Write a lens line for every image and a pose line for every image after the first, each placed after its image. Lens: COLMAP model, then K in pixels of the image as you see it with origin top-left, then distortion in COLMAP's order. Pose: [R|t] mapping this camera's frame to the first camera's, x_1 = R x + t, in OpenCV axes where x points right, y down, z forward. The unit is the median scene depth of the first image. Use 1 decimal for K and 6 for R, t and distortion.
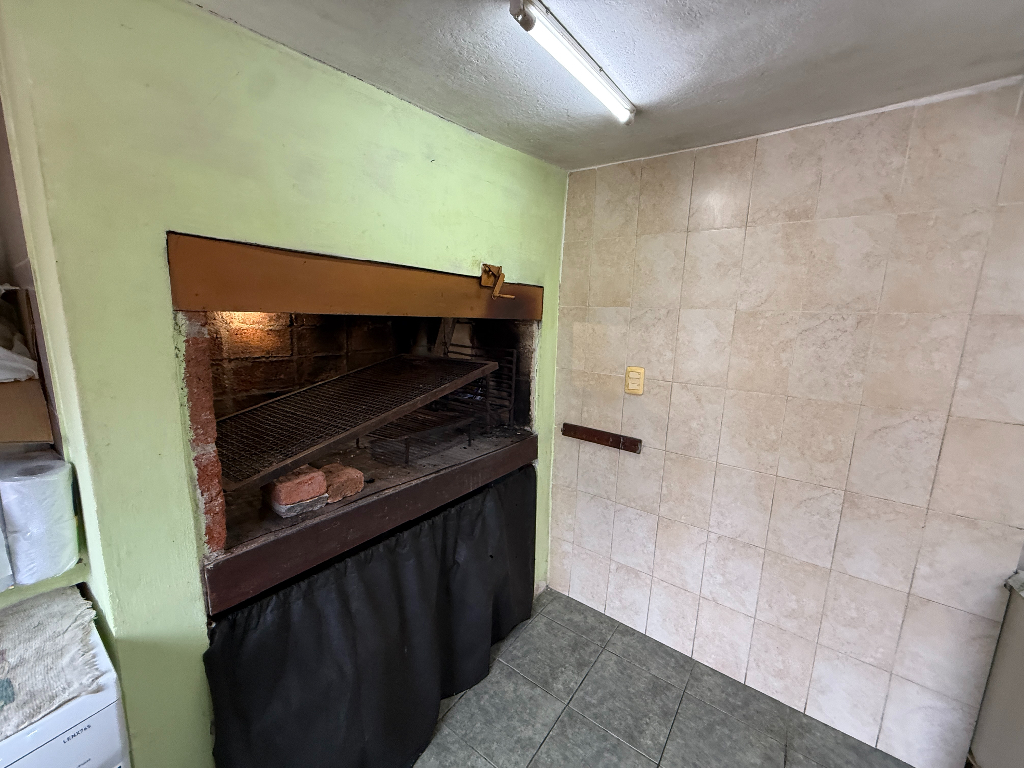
lens RADIAL K [[416.4, 0, 512.0], [0, 416.4, 384.0], [0, 0, 1]] dist [-0.000198, -0.000110]
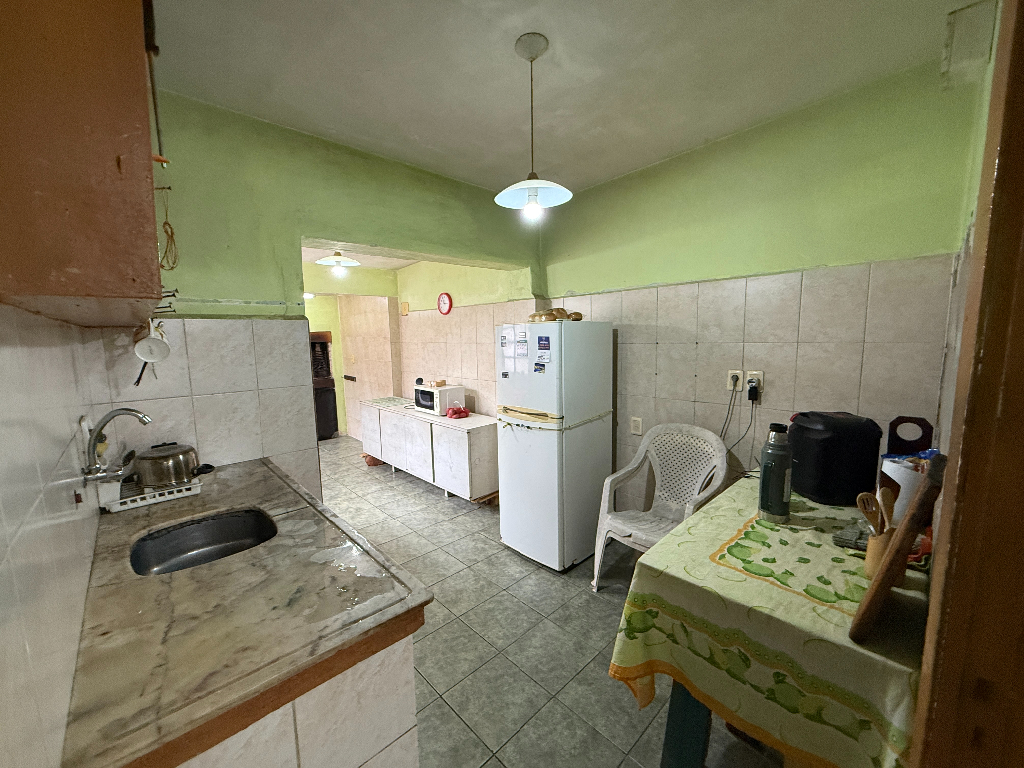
lens RADIAL K [[409.3, 0, 512.0], [0, 409.3, 384.0], [0, 0, 1]] dist [-0.016669, 0.010741]
pose [[0.984690, -0.026825, -0.172240, 2.833863], [0.019788, 0.998903, -0.042444, 0.477373], [0.173189, 0.038386, 0.984140, -2.623535]]
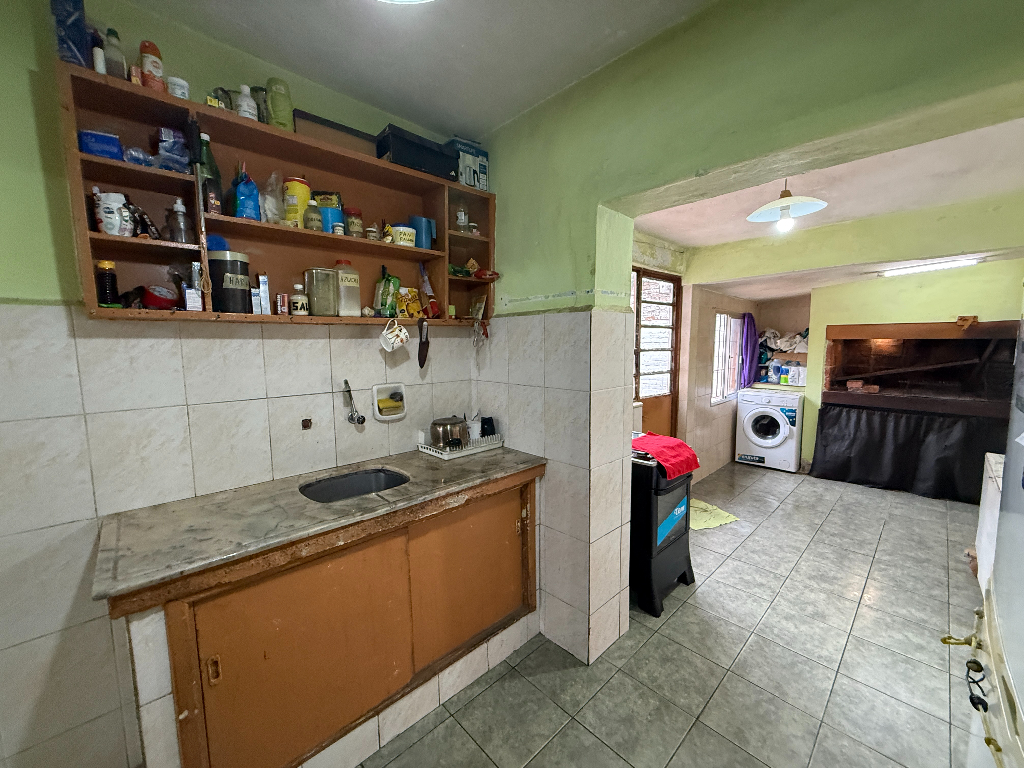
lens RADIAL K [[409.3, 0, 512.0], [0, 409.3, 384.0], [0, 0, 1]] dist [-0.016669, 0.010741]
pose [[-0.173163, 0.077986, -0.981801, 3.093310], [-0.151840, 0.982828, 0.104848, 0.274694], [0.973118, 0.167233, -0.158348, -1.222073]]
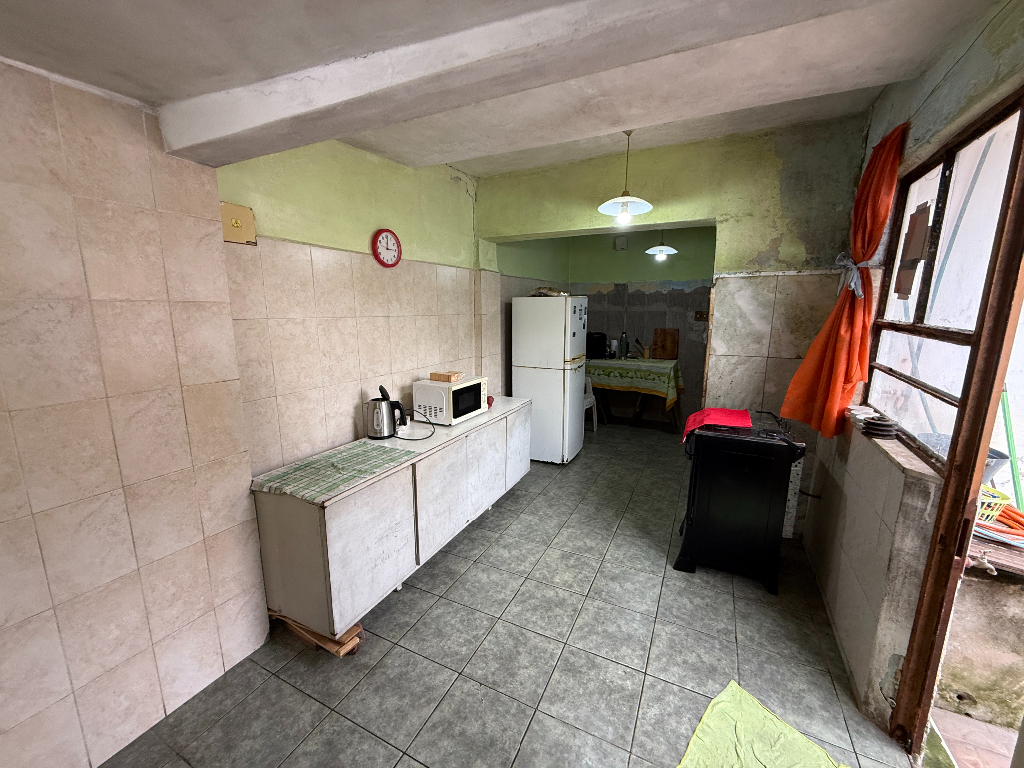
lens RADIAL K [[416.4, 0, 512.0], [0, 416.4, 384.0], [0, 0, 1]] dist [-0.000198, -0.000110]
pose [[-0.187542, -0.202797, 0.961094, -0.245135], [0.155505, 0.959986, 0.232908, -0.056782], [-0.969869, 0.193135, -0.148502, 0.236139]]
